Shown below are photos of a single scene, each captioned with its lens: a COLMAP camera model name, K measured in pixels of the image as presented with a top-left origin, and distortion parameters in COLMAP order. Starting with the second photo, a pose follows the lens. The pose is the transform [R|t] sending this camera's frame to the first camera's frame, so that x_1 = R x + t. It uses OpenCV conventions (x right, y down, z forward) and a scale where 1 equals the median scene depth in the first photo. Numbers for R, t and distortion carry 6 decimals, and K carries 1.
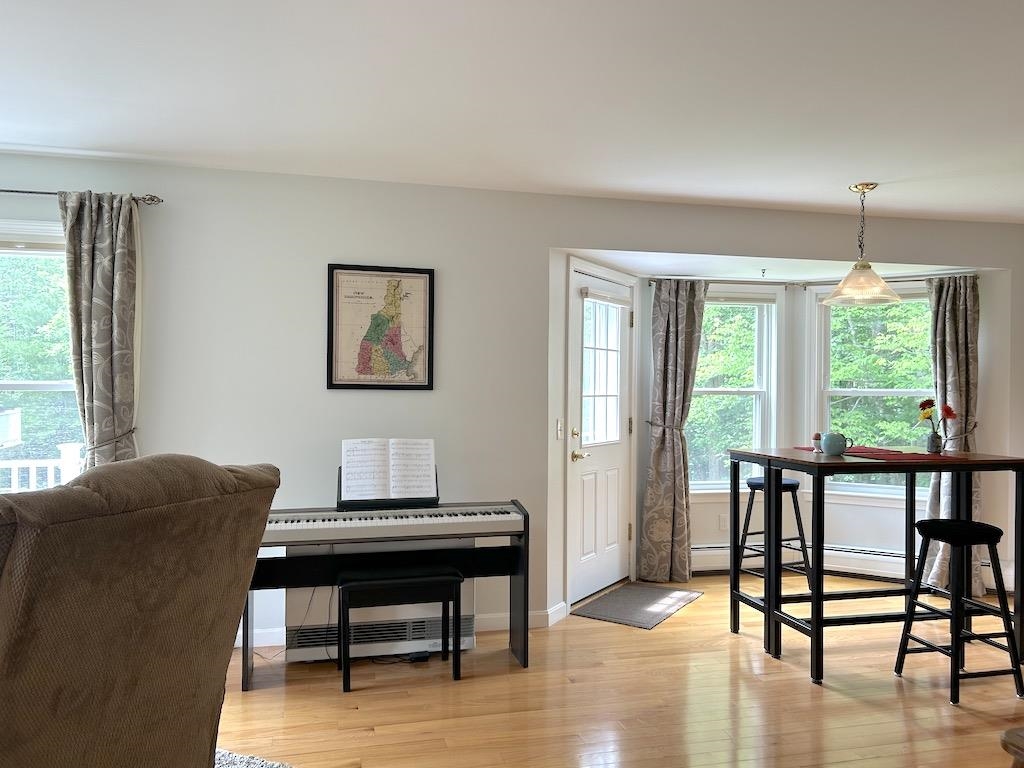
lens RADIAL K [[779.3, 0, 509.6], [0, 779.3, 389.7], [0, 0, 1]] dist [0.019440, -0.005412]
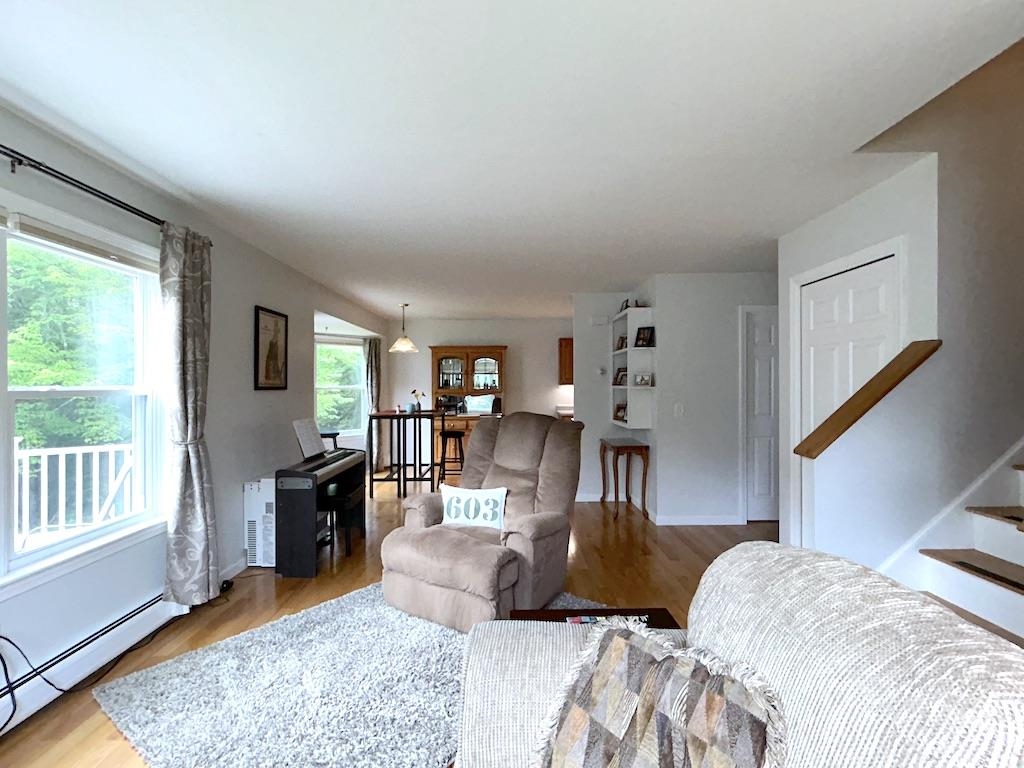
lens RADIAL K [[517.5, 0, 511.0], [0, 517.5, 385.4], [0, 0, 1]] dist [0.000178, 0.000982]
pose [[0.224696, -0.006840, 0.974405, -1.072019], [0.001262, 0.999977, 0.006729, -0.015233], [-0.974428, -0.000282, 0.224700, 0.306899]]
